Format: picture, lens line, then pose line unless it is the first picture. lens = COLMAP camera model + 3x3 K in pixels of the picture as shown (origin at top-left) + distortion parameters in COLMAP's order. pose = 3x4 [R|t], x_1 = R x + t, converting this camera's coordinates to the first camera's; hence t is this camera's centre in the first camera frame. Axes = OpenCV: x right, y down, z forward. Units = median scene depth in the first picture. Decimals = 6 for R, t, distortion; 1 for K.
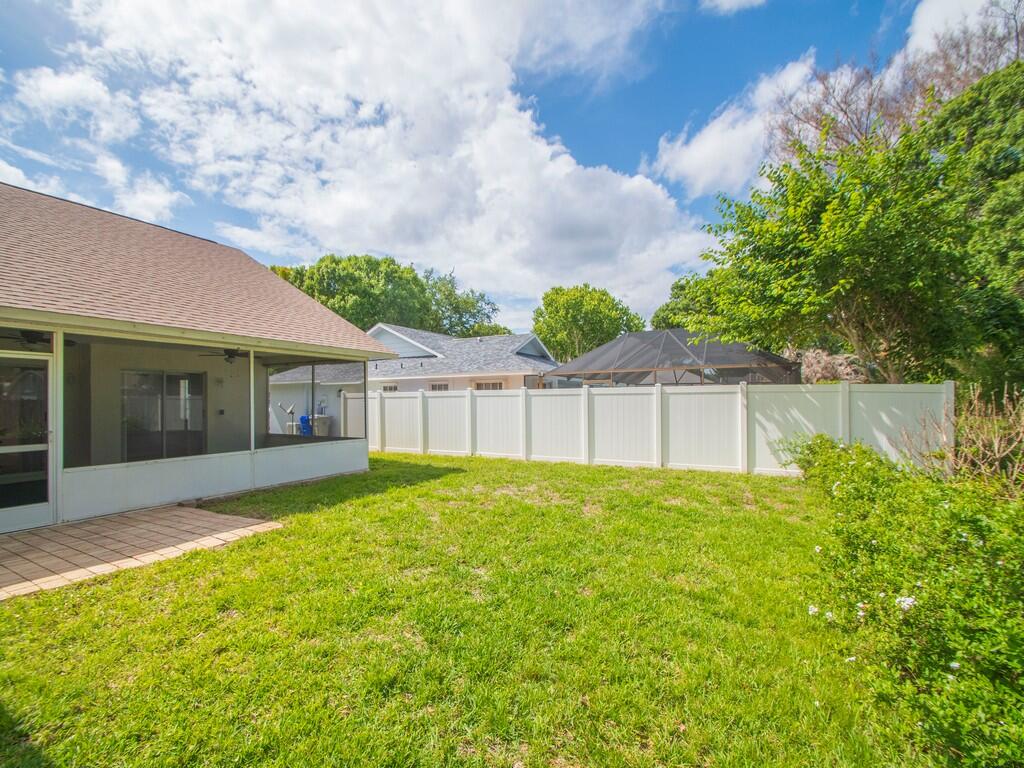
lens RADIAL K [[451.0, 0, 511.7], [0, 451.0, 392.1], [0, 0, 1]] dist [0.005060, -0.001925]
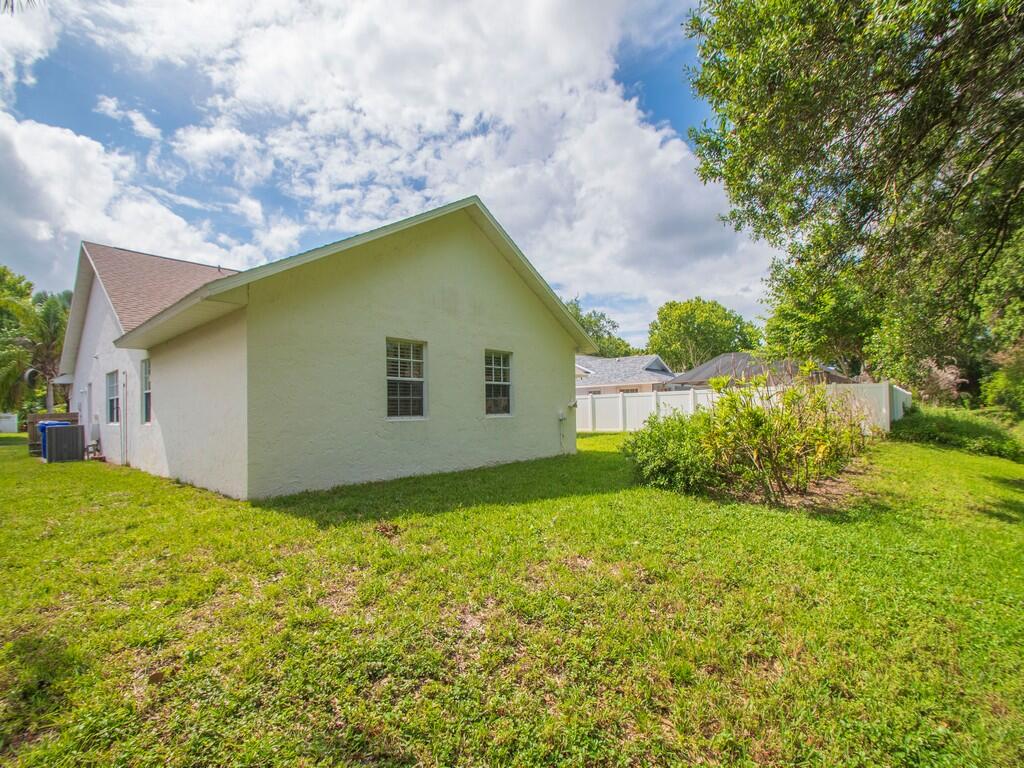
lens RADIAL K [[451.0, 0, 509.0], [0, 451.0, 390.5], [0, 0, 1]] dist [0.005060, -0.001925]
pose [[0.969705, -0.023091, -0.243186, -0.066809], [0.018195, 0.999584, -0.022359, 0.011979], [0.243601, 0.017257, 0.969722, -0.579686]]
